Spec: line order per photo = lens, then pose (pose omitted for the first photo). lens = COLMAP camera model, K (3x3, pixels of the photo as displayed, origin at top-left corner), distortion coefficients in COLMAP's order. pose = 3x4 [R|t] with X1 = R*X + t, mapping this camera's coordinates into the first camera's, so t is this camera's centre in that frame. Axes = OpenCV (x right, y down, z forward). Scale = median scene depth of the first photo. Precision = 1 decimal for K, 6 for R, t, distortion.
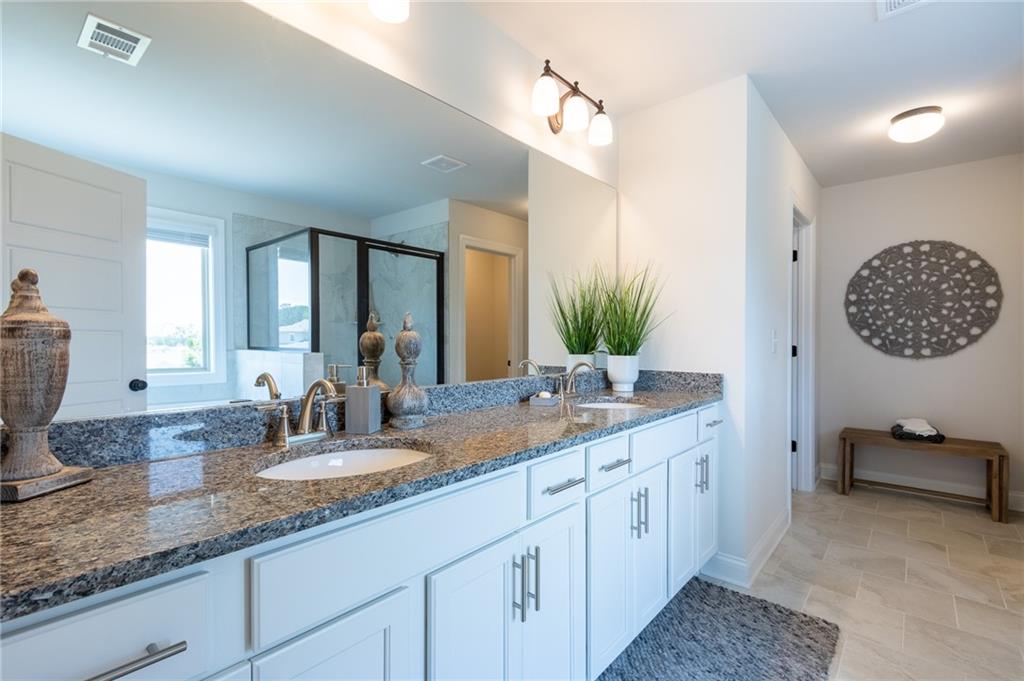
lens RADIAL K [[470.4, 0, 511.1], [0, 470.4, 345.1], [0, 0, 1]] dist [-0.001465, -0.000035]
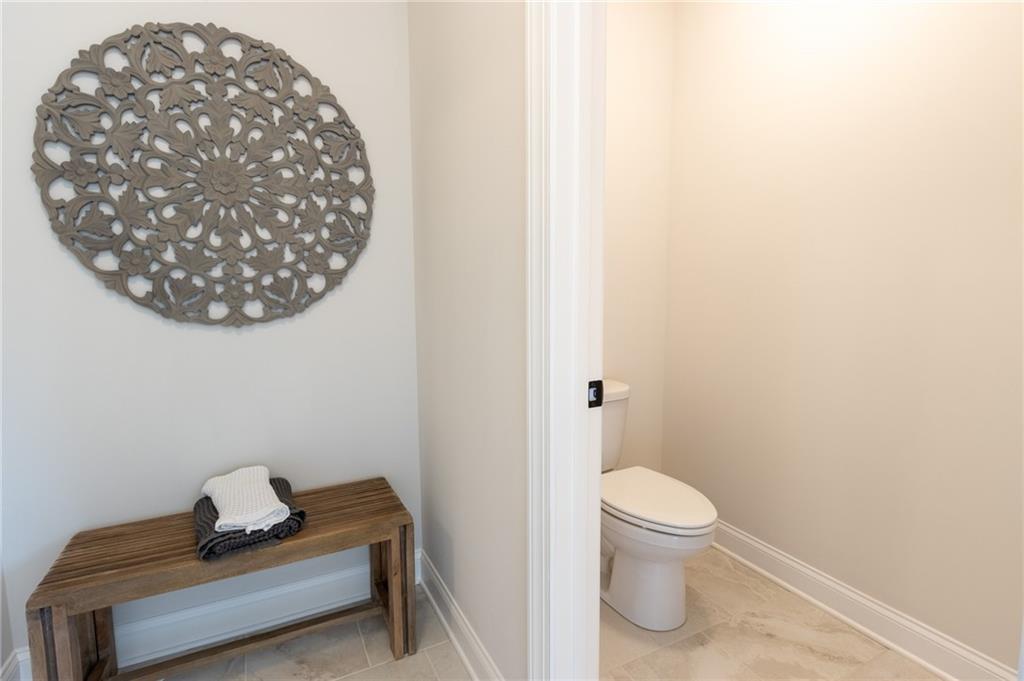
lens RADIAL K [[508.3, 0, 513.0], [0, 508.3, 343.0], [0, 0, 1]] dist [-0.003246, -0.000725]
pose [[0.390649, -0.100513, 0.915036, 0.548130], [0.027623, 0.994853, 0.097488, 0.006417], [-0.920125, -0.012808, 0.391415, 0.600545]]
